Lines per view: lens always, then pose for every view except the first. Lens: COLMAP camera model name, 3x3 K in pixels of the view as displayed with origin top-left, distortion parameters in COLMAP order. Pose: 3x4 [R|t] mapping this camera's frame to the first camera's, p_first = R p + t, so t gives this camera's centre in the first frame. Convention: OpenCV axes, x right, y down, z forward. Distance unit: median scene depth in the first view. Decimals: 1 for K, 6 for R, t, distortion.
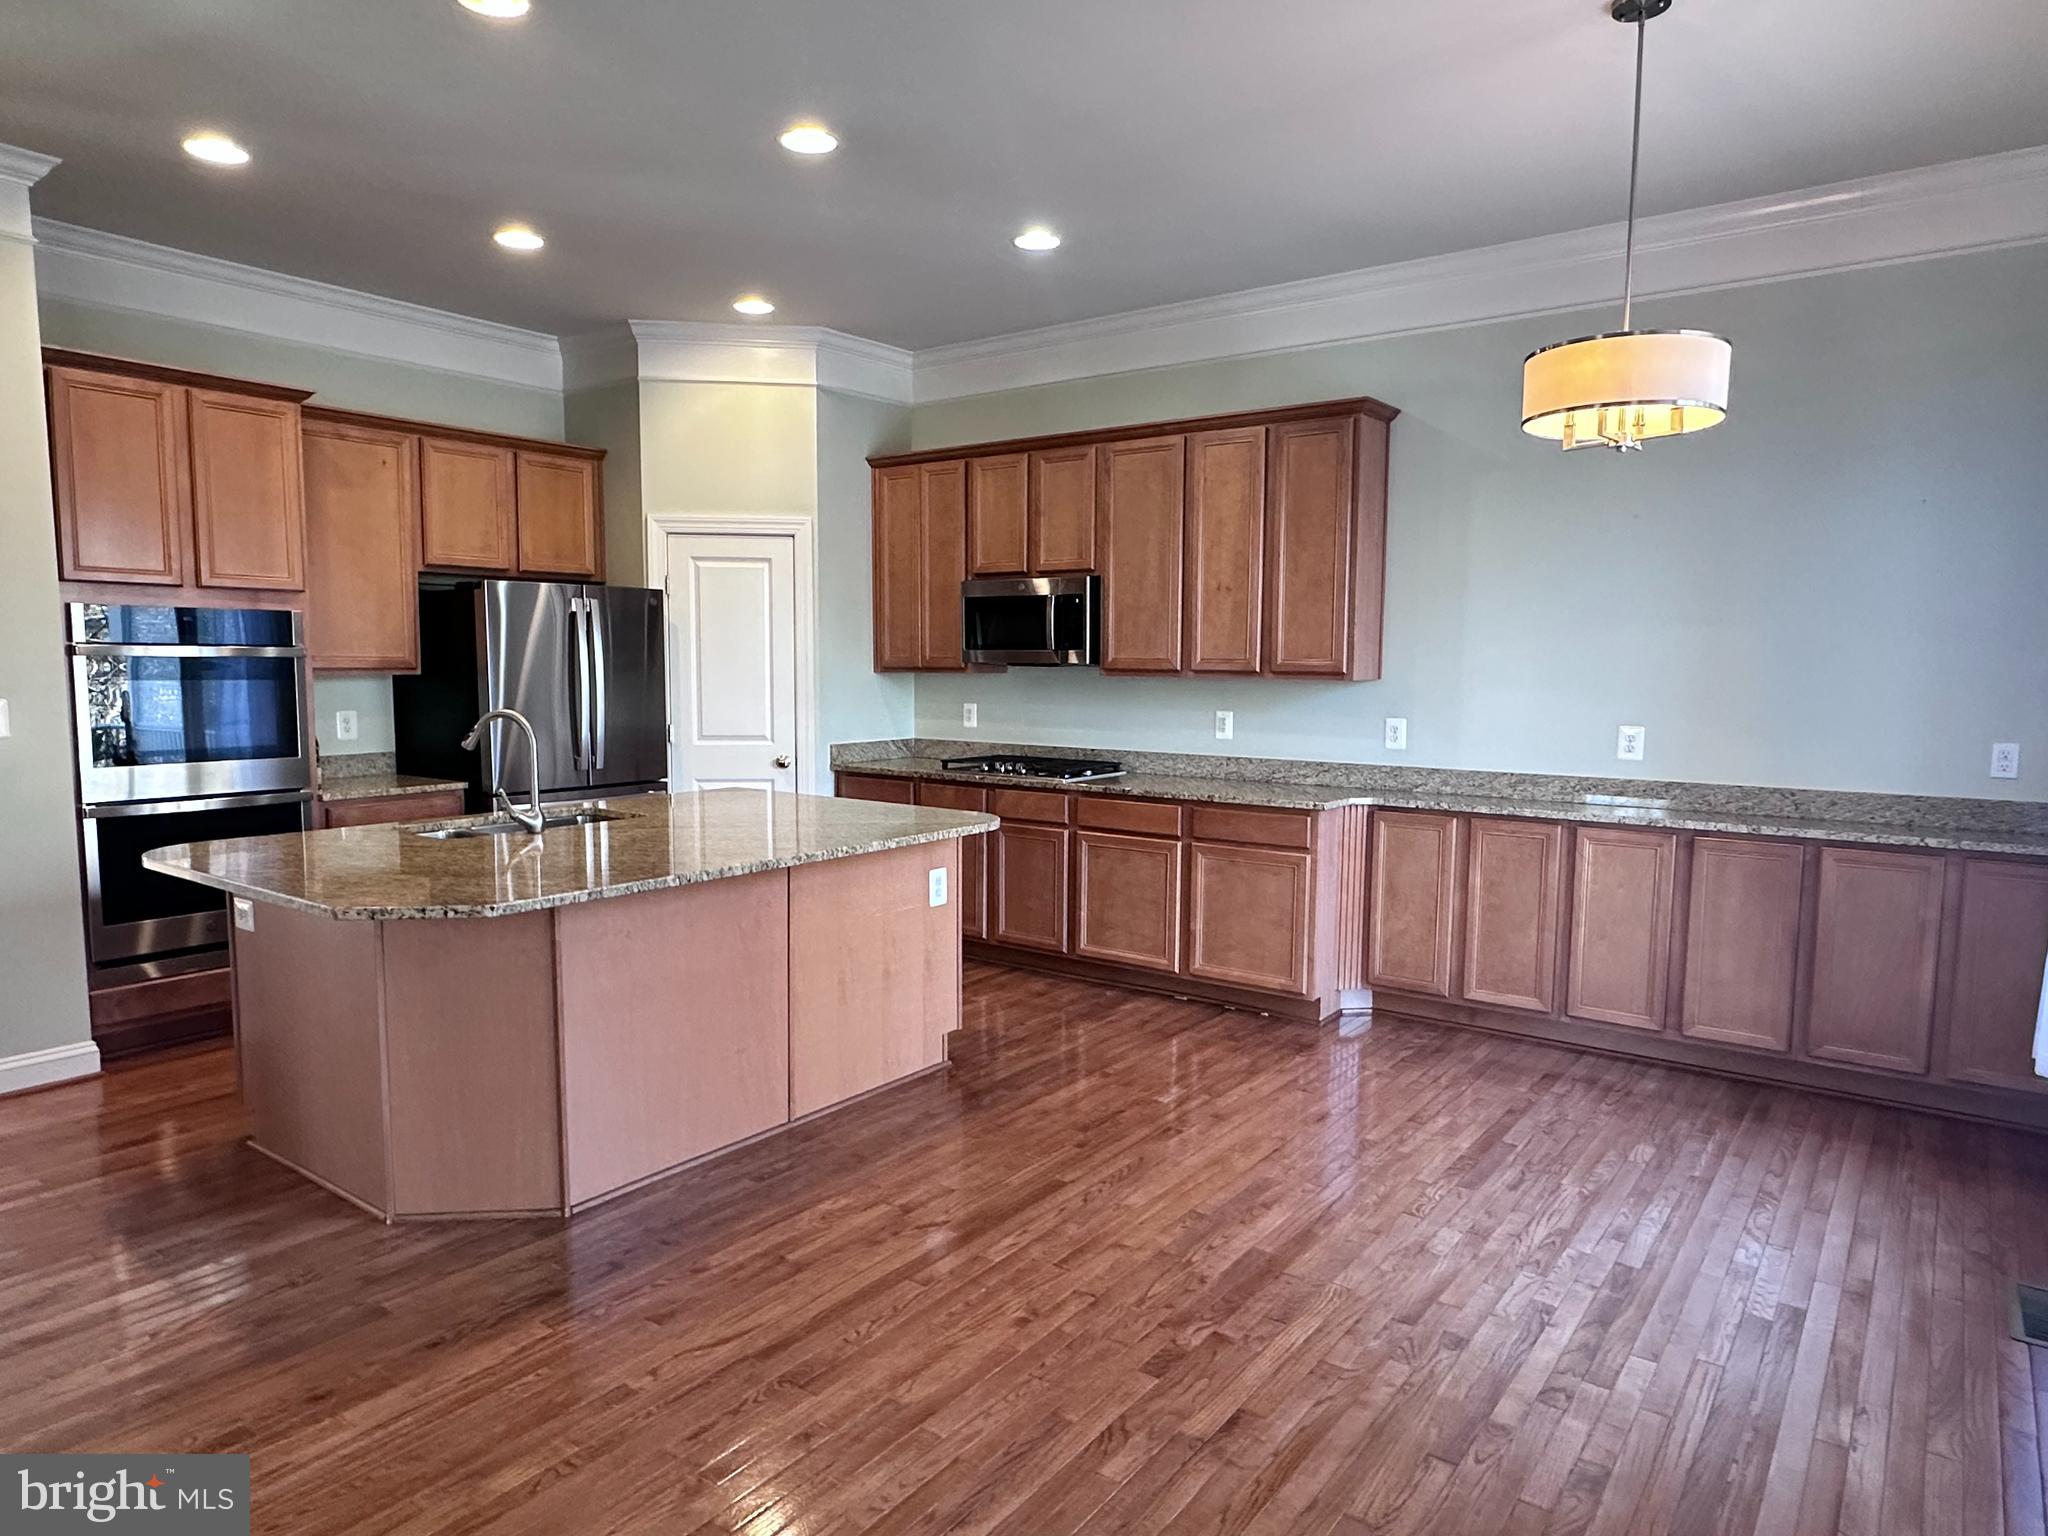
lens RADIAL K [[1253.9, 0, 1025.5], [0, 1253.9, 772.9], [0, 0, 1]] dist [-0.001760, -0.001337]
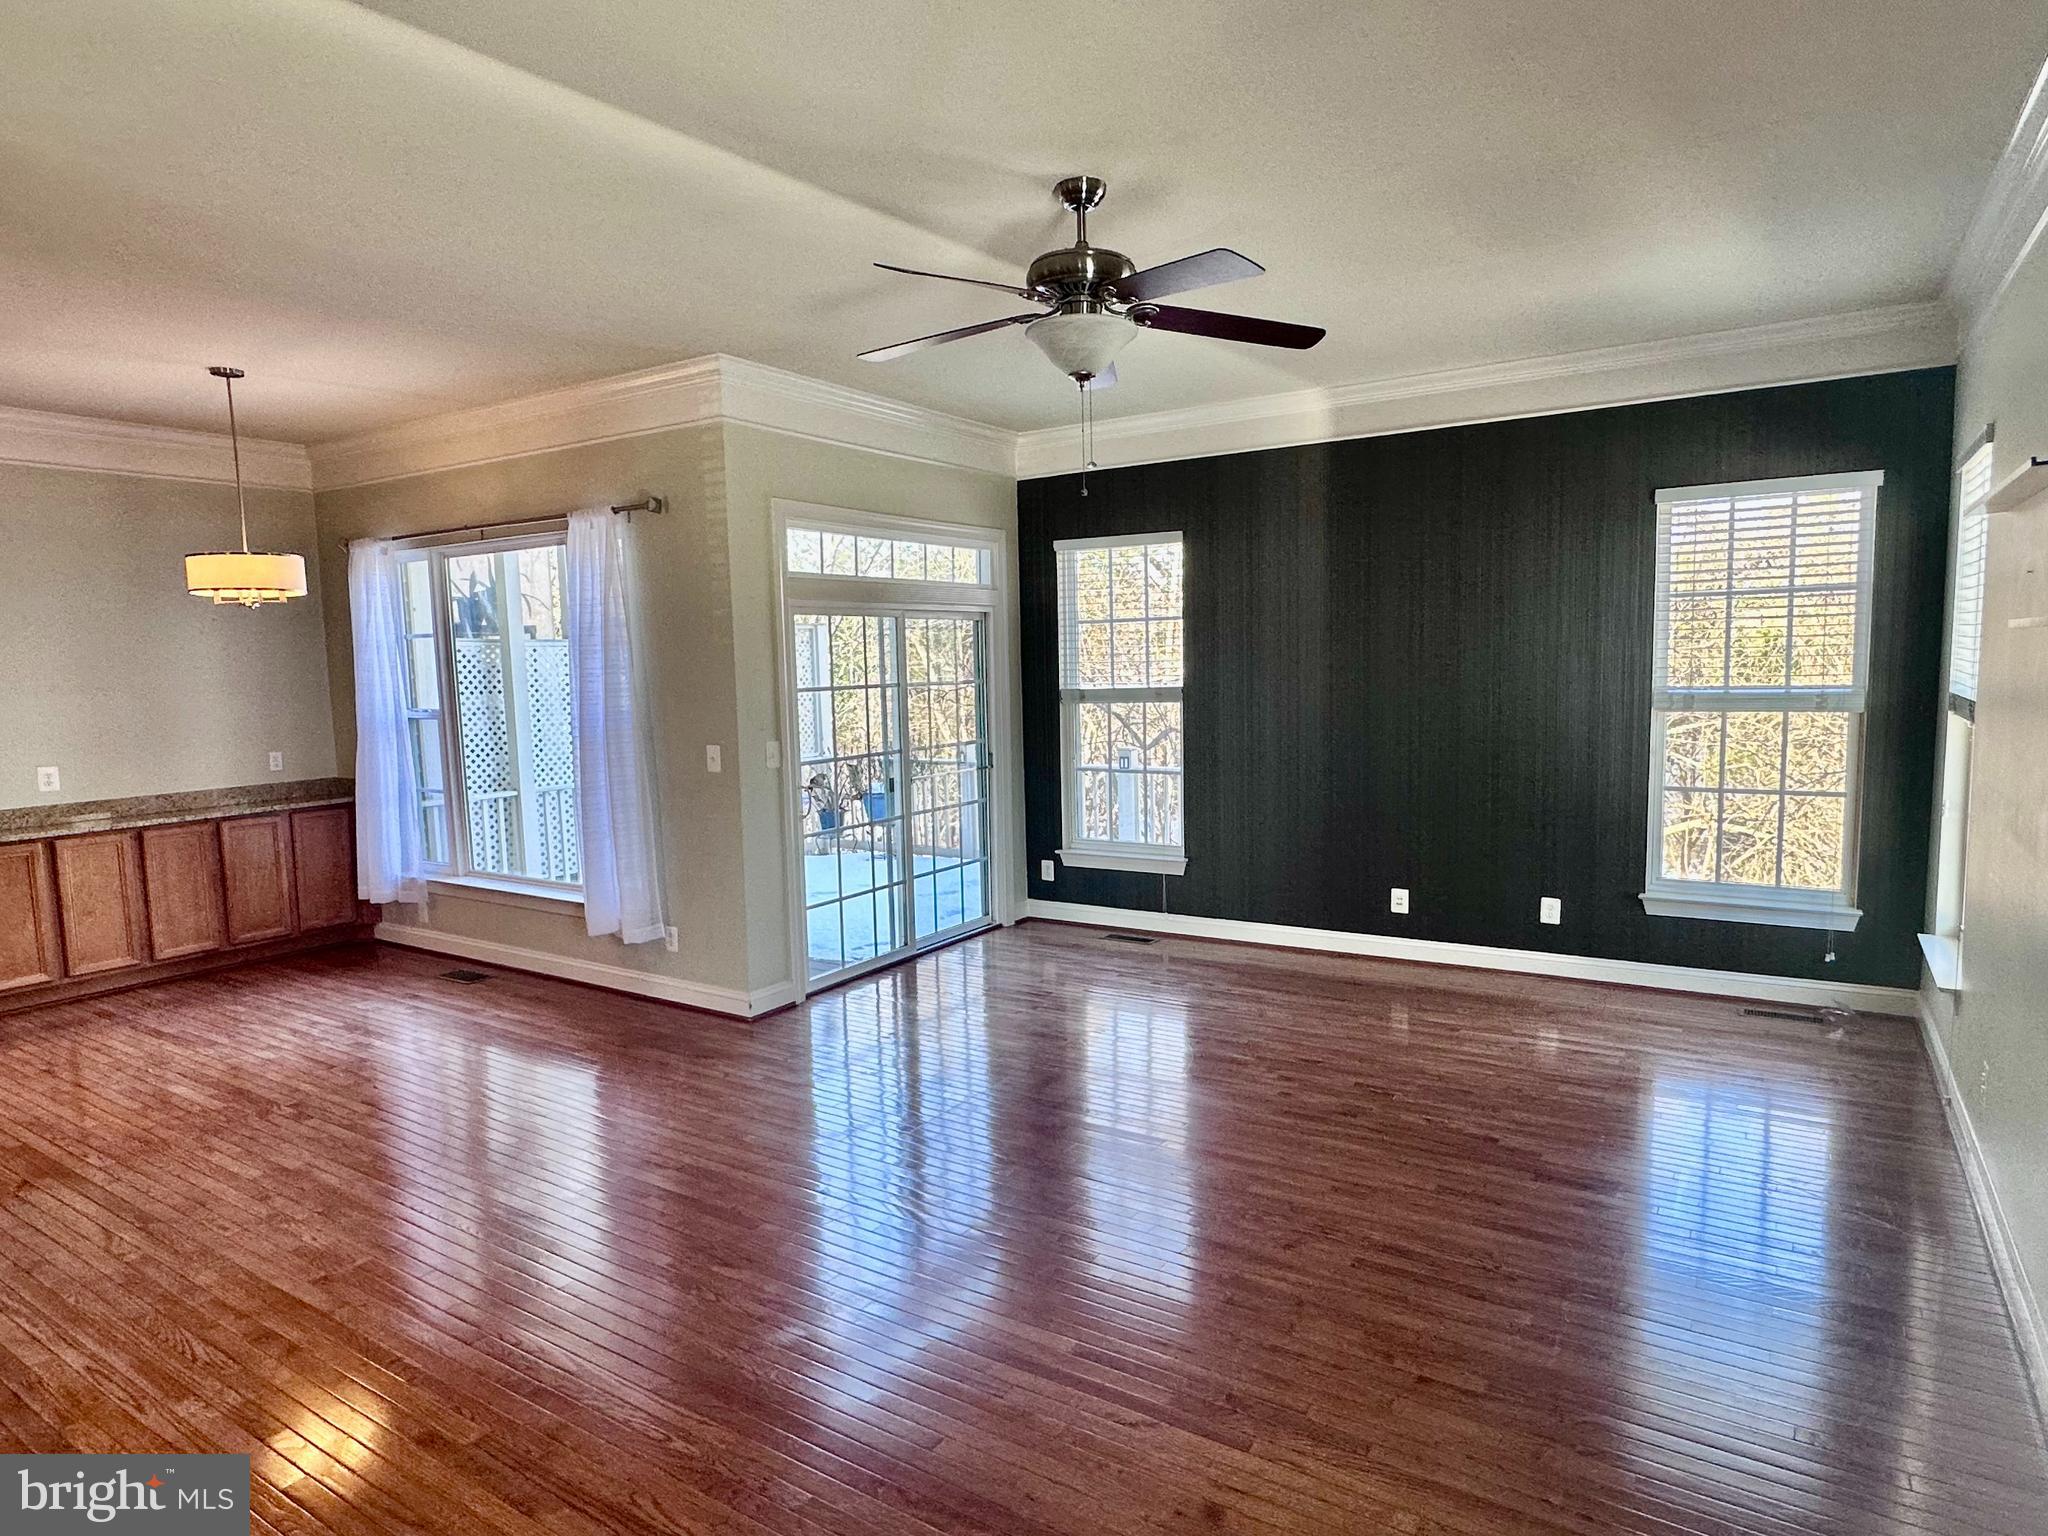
lens RADIAL K [[1174.7, 0, 1024.7], [0, 1174.7, 770.4], [0, 0, 1]] dist [-0.000638, -0.000239]
pose [[-0.061650, -0.102870, 0.992782, -1.004845], [0.116785, 0.987099, 0.109533, -0.056720], [-0.991242, 0.122695, -0.048841, -0.013394]]
